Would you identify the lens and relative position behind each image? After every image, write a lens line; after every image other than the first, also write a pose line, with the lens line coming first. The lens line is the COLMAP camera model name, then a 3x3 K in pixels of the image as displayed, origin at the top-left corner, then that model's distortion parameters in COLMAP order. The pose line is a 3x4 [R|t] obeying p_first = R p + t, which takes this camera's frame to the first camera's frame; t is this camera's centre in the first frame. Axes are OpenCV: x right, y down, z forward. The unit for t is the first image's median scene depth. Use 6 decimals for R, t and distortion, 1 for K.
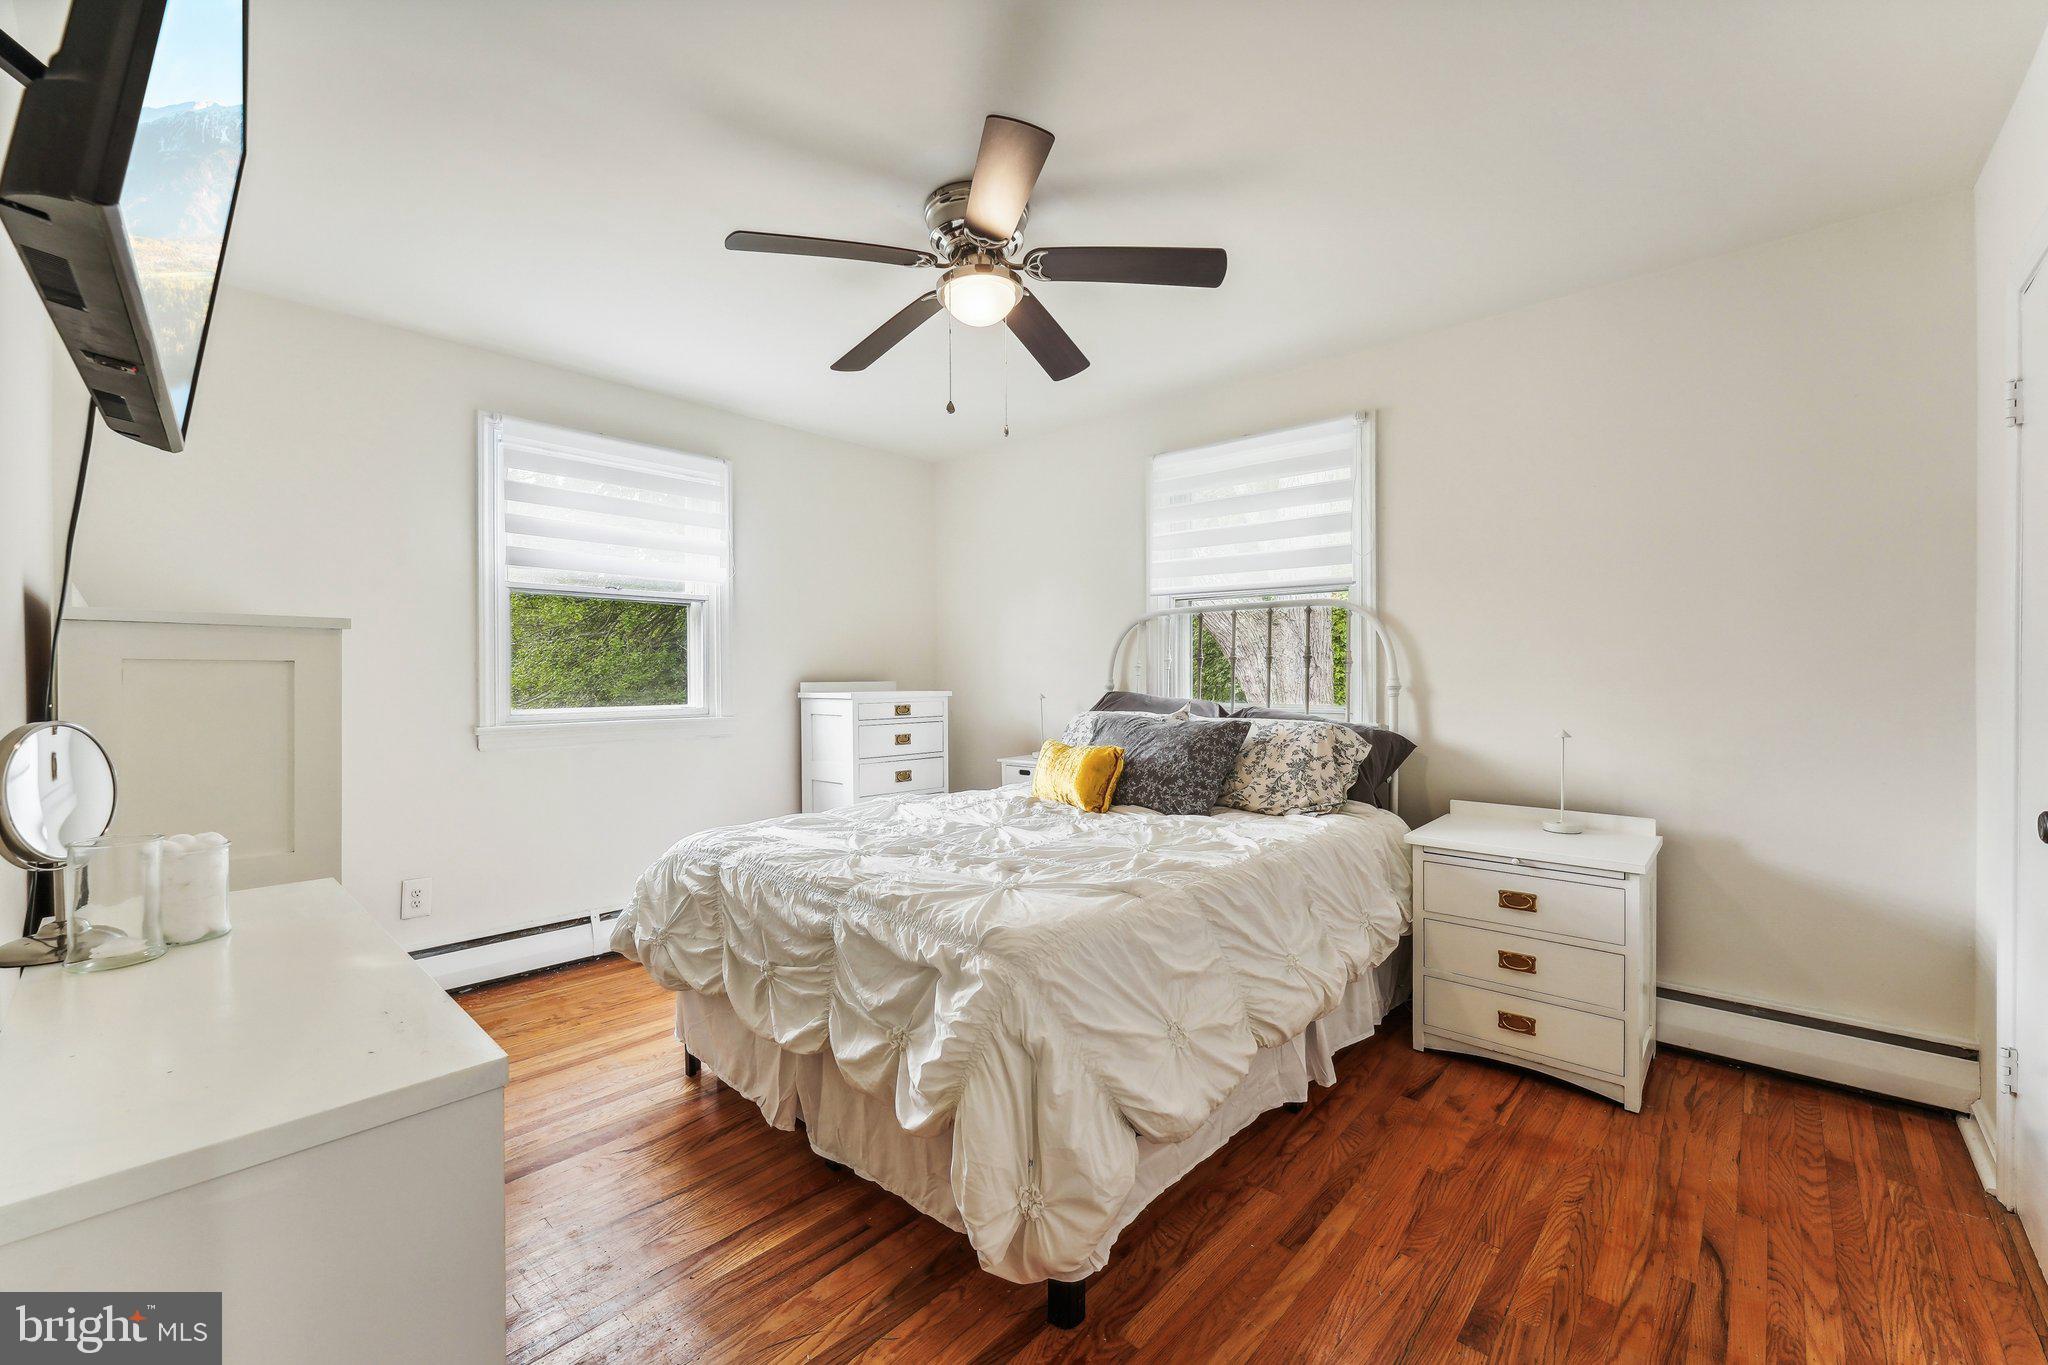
lens RADIAL K [[851.4, 0, 1024.0], [0, 851.4, 682.5], [0, 0, 1]] dist [-0.001880, -0.000166]
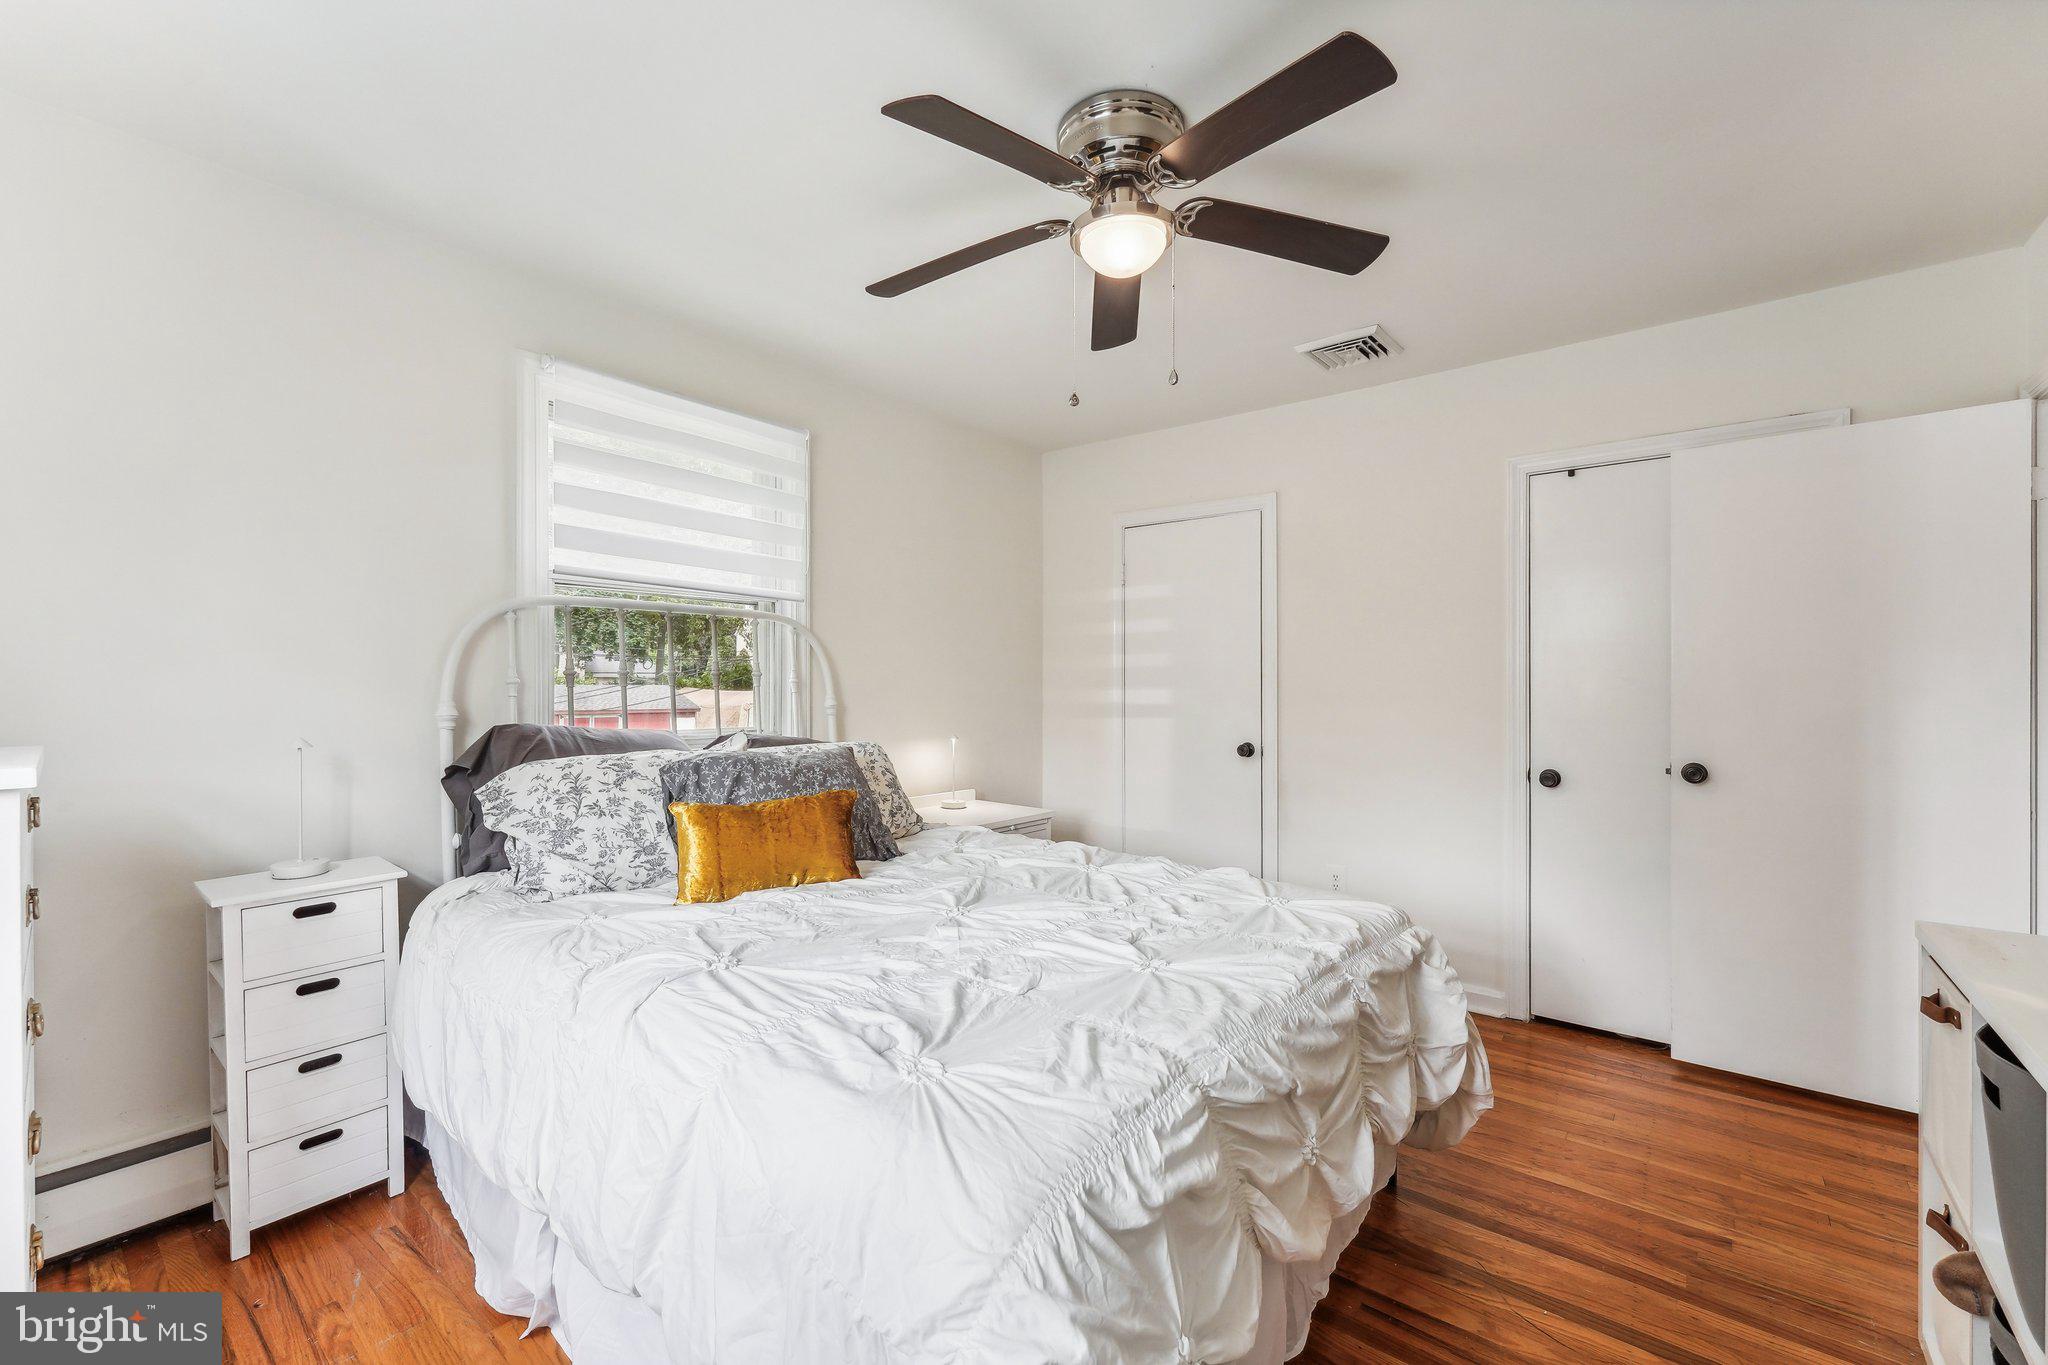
lens RADIAL K [[821.9, 0, 1024.0], [0, 821.9, 682.5], [0, 0, 1]] dist [0.001029, 0.000107]
pose [[-0.070913, 0.002983, 0.997478, -0.585538], [0.013559, 0.999906, -0.002026, -0.015046], [-0.997390, 0.013381, -0.070947, 0.799777]]
